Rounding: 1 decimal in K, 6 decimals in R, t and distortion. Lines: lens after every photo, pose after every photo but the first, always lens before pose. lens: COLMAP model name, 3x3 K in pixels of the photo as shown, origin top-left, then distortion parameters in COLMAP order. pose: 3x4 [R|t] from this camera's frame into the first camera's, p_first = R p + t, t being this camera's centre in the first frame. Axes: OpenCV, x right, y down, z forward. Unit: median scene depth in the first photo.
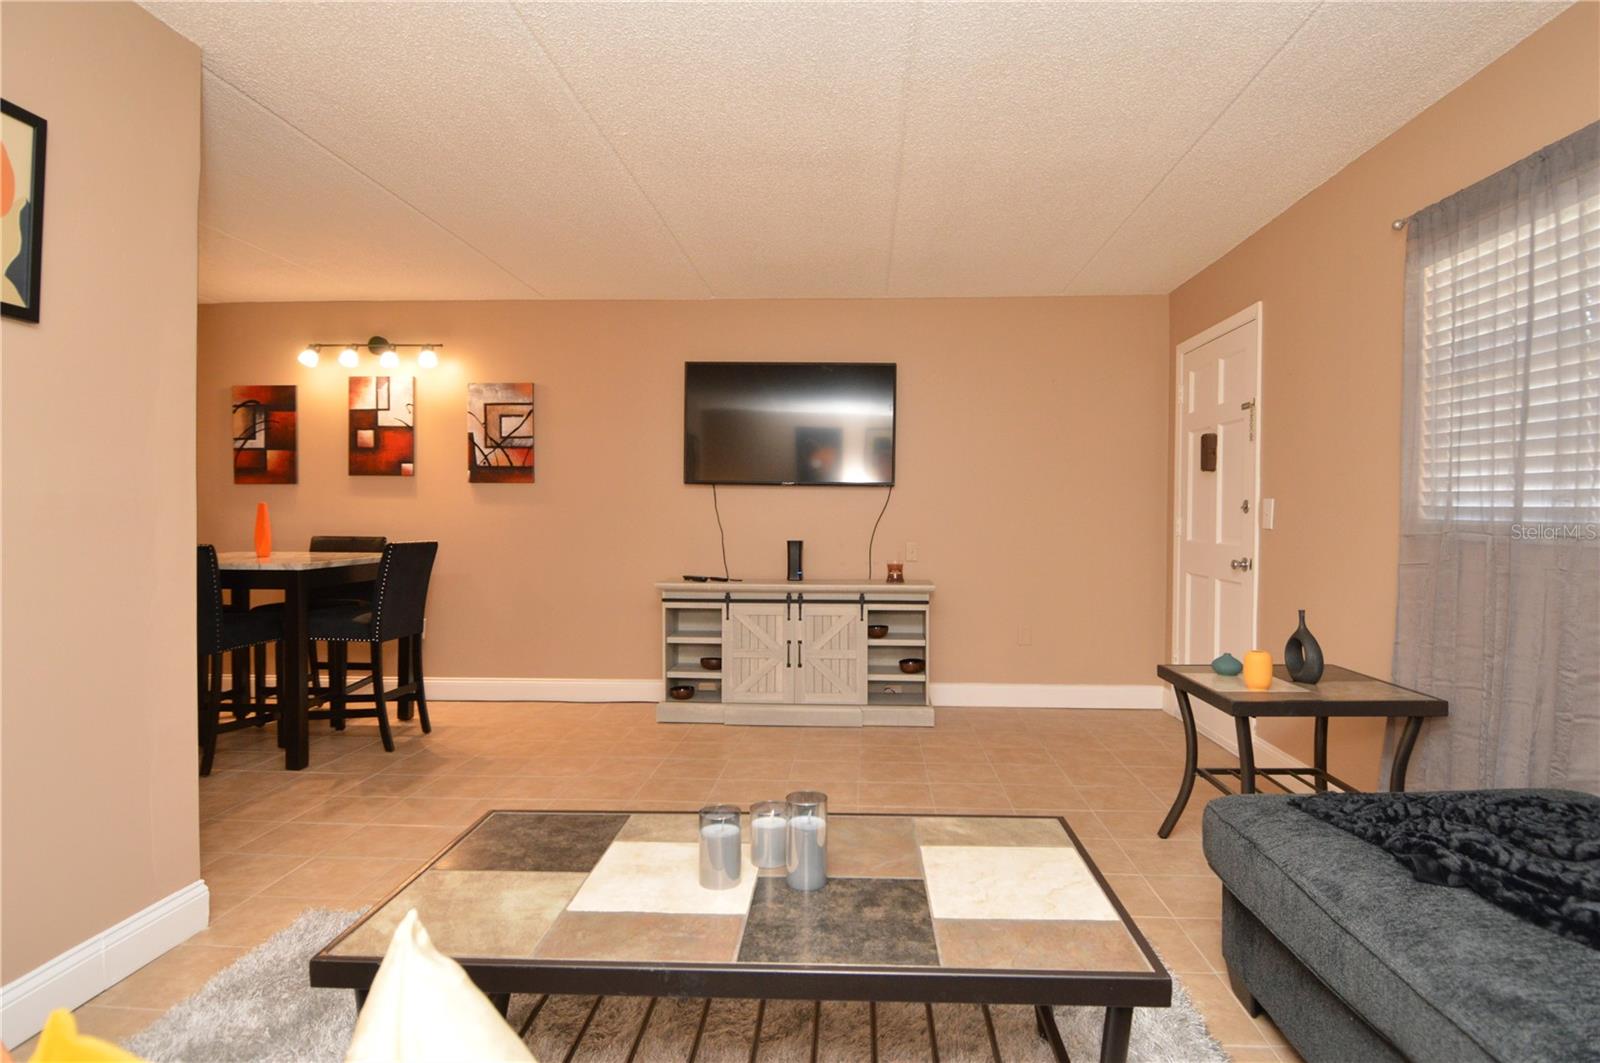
lens RADIAL K [[879.3, 0, 814.9], [0, 879.3, 519.4], [0, 0, 1]] dist [0.023624, -0.033533]
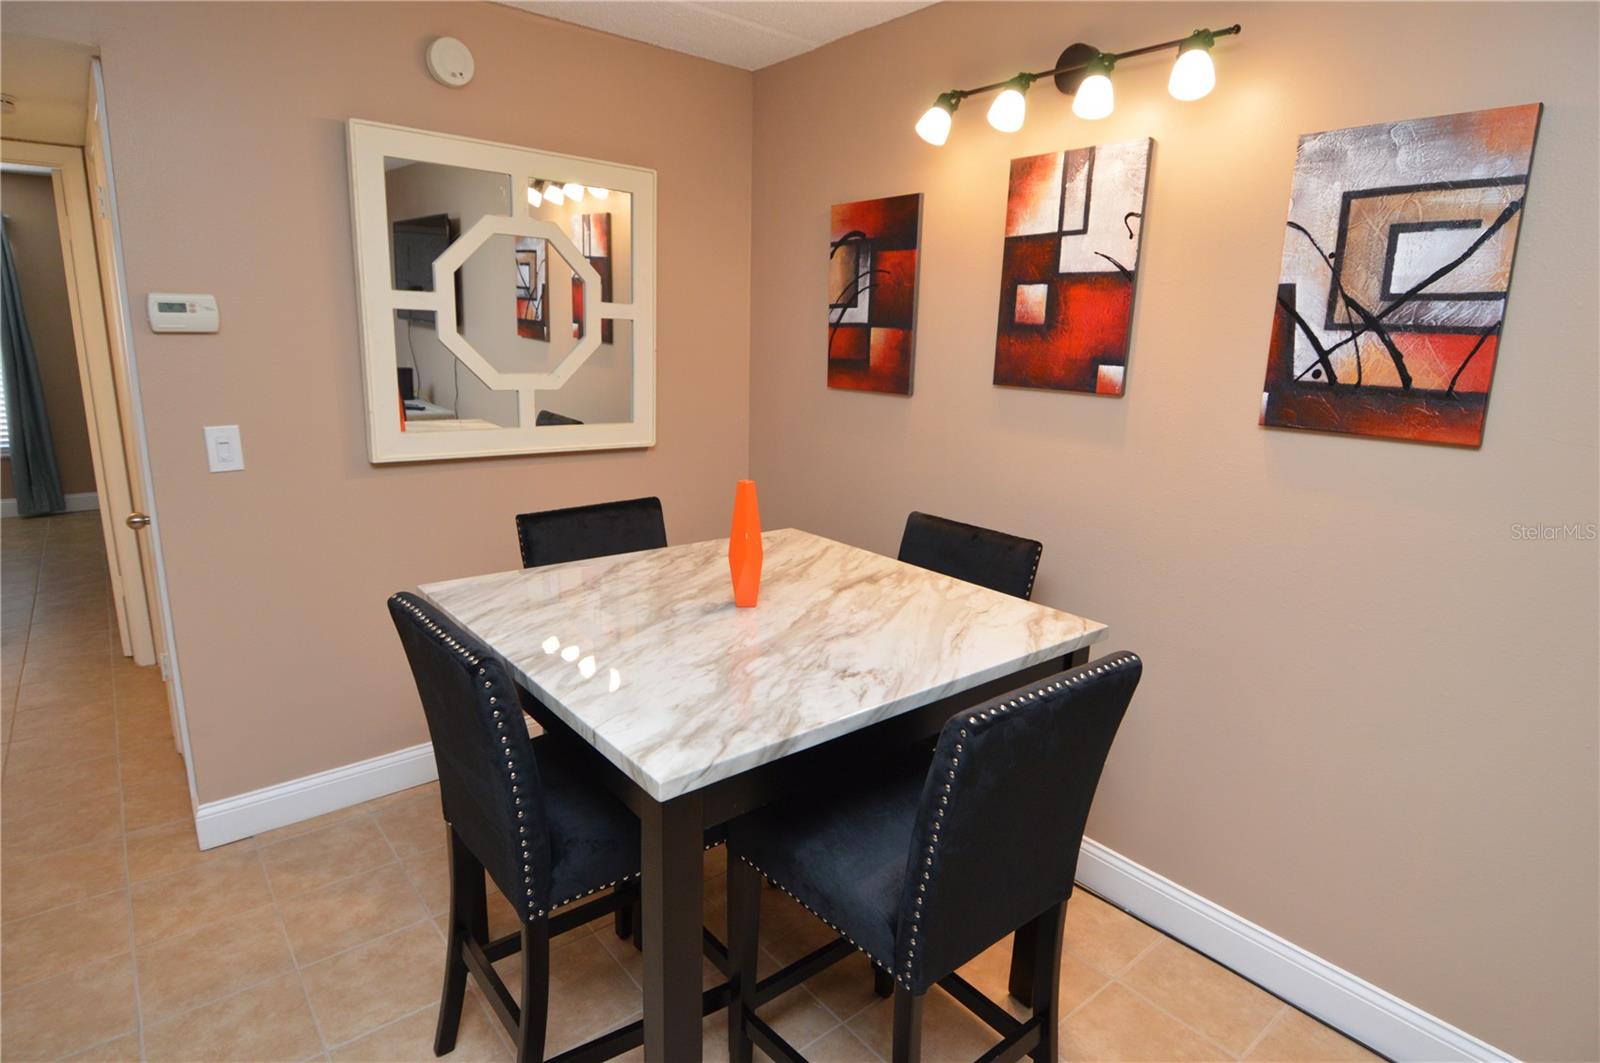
lens RADIAL K [[850.0, 0, 813.6], [0, 850.0, 521.5], [0, 0, 1]] dist [0.021195, -0.030630]
pose [[0.679815, 0.174706, -0.712271, -0.260655], [-0.039085, 0.978462, 0.202694, -0.067571], [0.732341, -0.109955, 0.672001, 0.624394]]
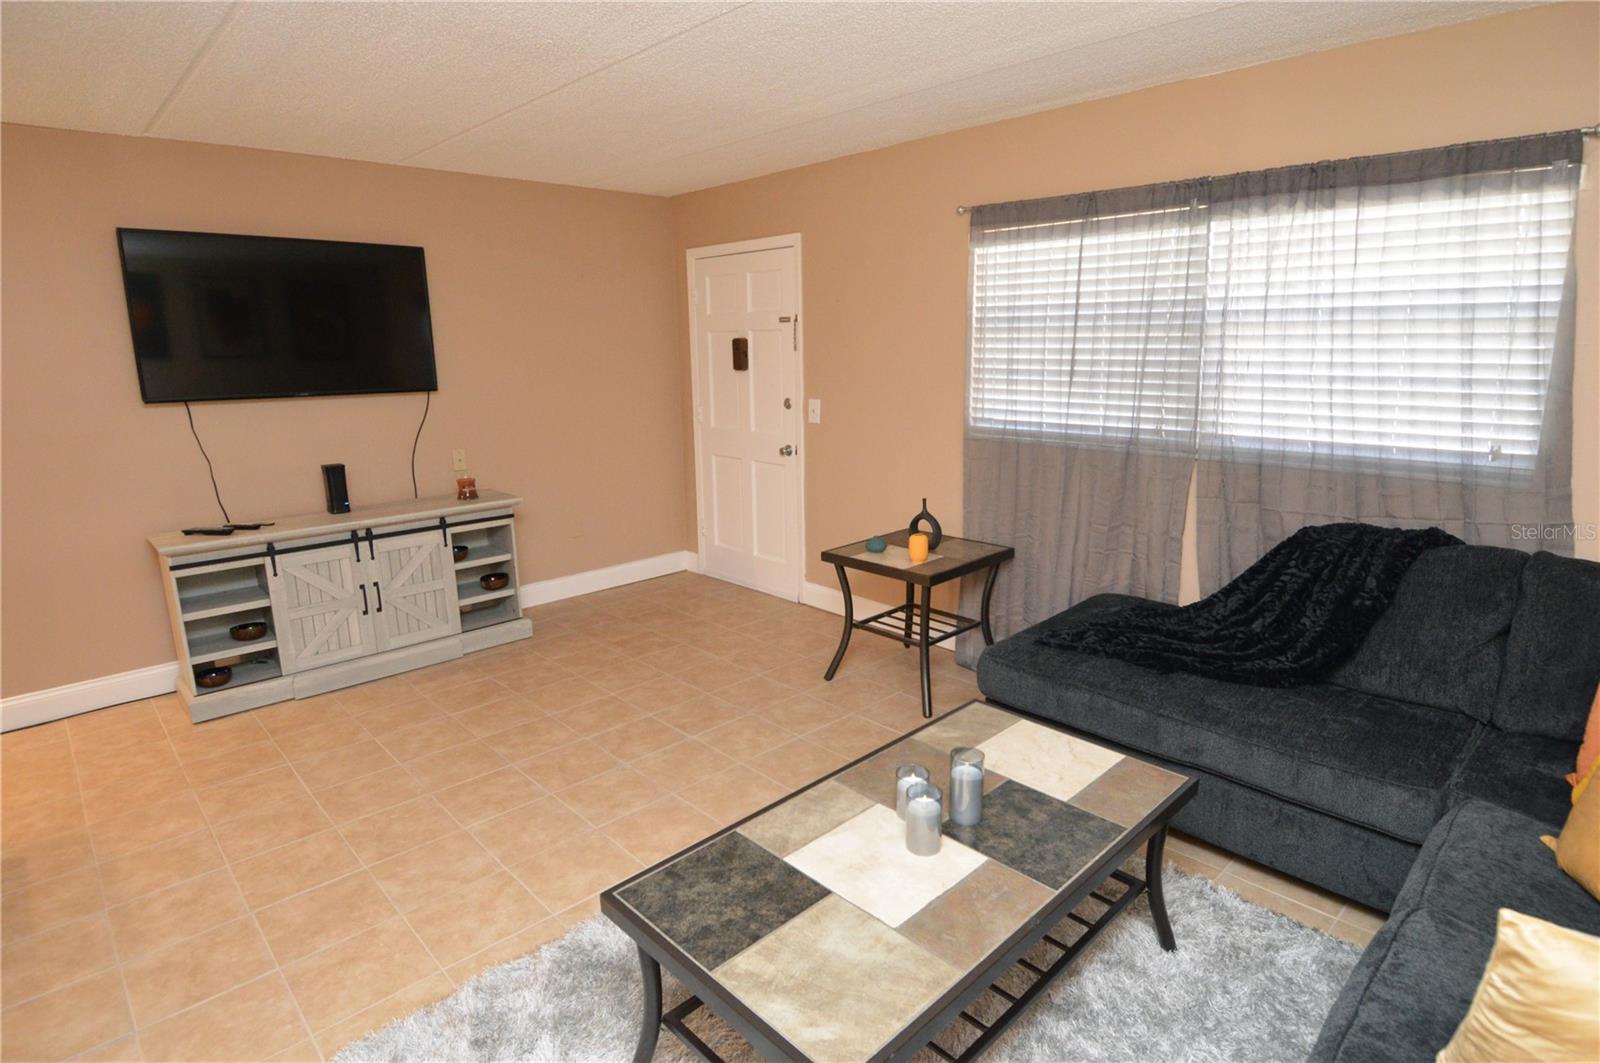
lens RADIAL K [[850.0, 0, 813.6], [0, 850.0, 521.5], [0, 0, 1]] dist [0.021195, -0.030630]
pose [[0.688278, -0.165214, 0.706383, -0.273387], [0.025586, 0.978644, 0.203962, -0.073062], [-0.724995, -0.122309, 0.677807, 0.111685]]
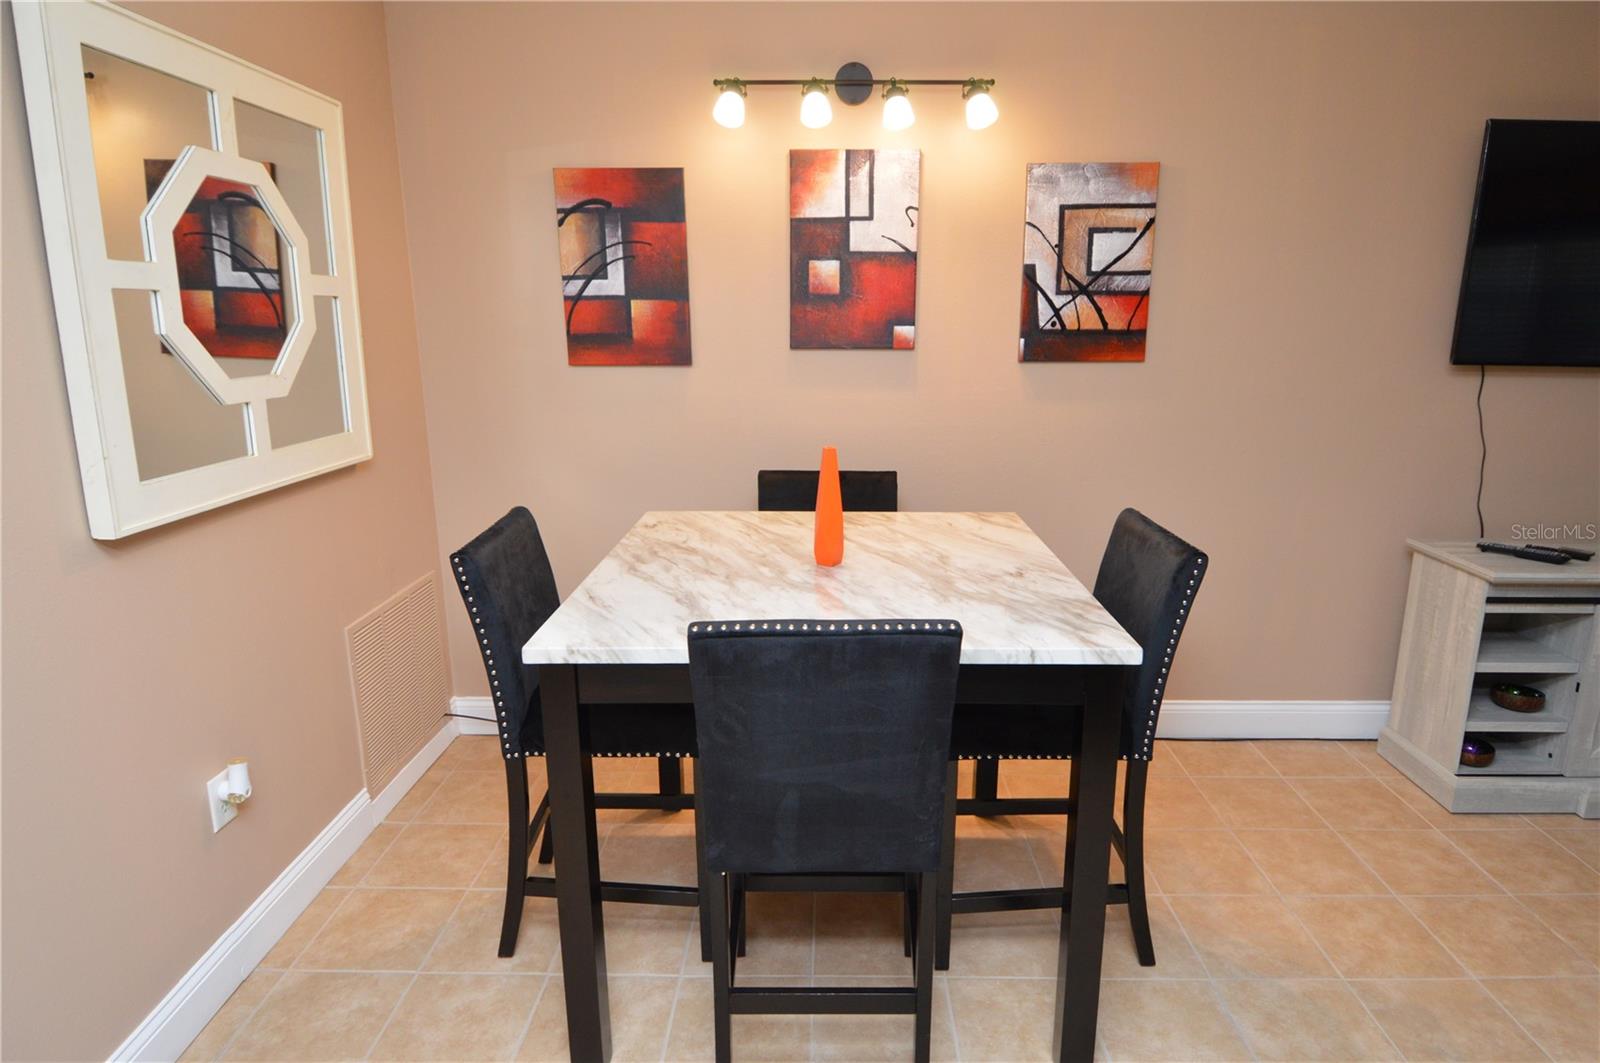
lens RADIAL K [[879.3, 0, 814.9], [0, 879.3, 519.4], [0, 0, 1]] dist [0.023624, -0.033533]
pose [[0.999379, -0.012539, 0.032924, -0.537655], [0.005090, 0.976103, 0.217248, -0.065236], [-0.034862, -0.216946, 0.975561, 0.464070]]
